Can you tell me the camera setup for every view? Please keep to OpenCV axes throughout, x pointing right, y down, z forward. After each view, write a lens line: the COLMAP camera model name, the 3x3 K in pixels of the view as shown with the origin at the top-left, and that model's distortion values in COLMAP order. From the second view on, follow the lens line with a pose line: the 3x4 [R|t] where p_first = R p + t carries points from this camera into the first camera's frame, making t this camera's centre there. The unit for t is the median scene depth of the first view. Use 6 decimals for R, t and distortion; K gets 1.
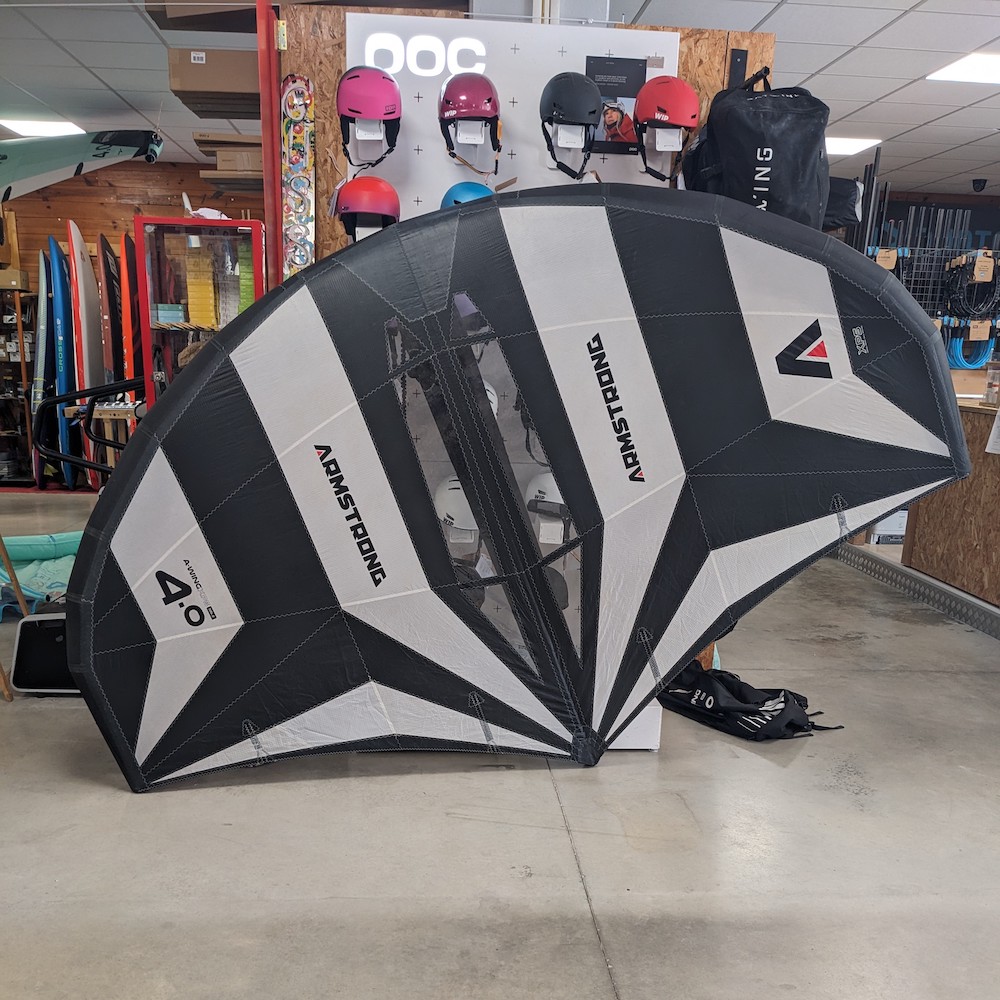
lens RADIAL K [[1053.6, 0, 500.0], [0, 1053.6, 500.0], [0, 0, 1]] dist [0.044520, -0.141838]
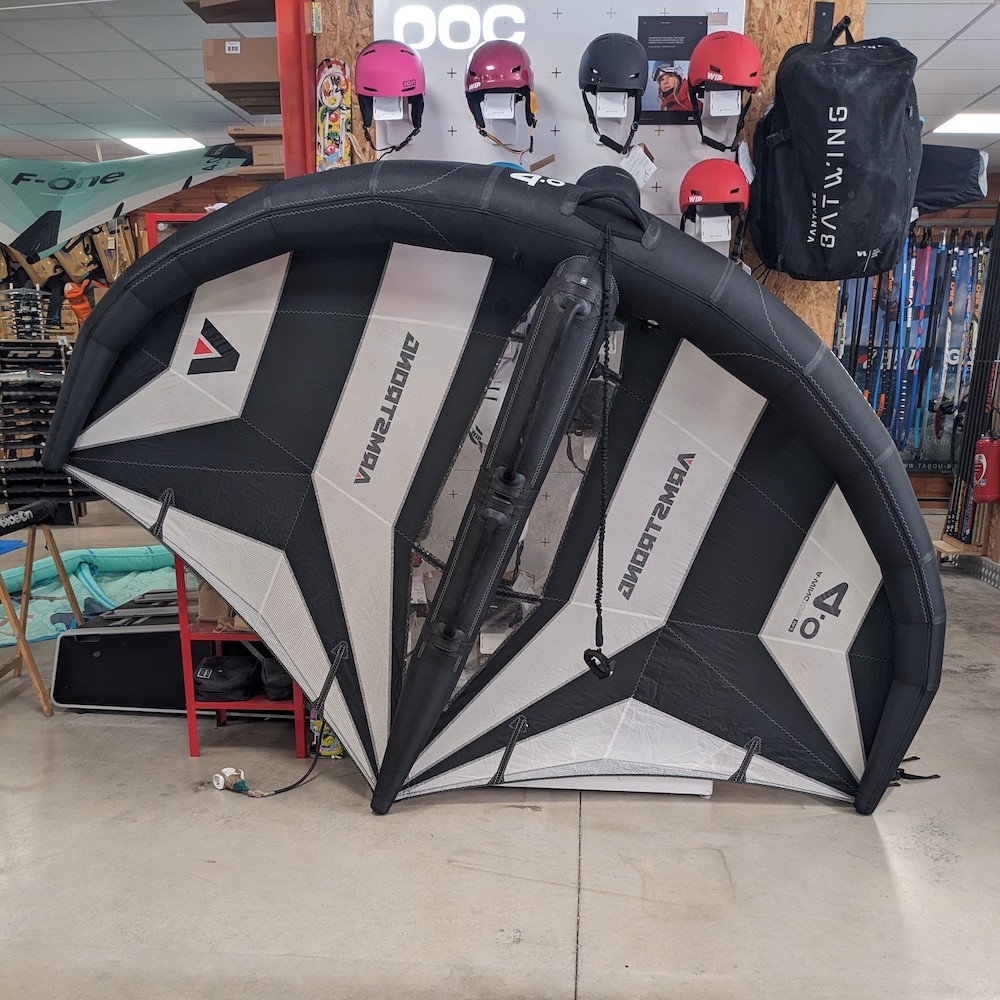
lens RADIAL K [[1056.8, 0, 499.2], [0, 1056.8, 520.8], [0, 0, 1]] dist [0.055065, -0.153422]
pose [[0.988519, 0.003345, -0.151058, 0.106213], [-0.002170, 0.999966, 0.007946, -0.000437], [0.151079, -0.007527, 0.988493, 0.095333]]
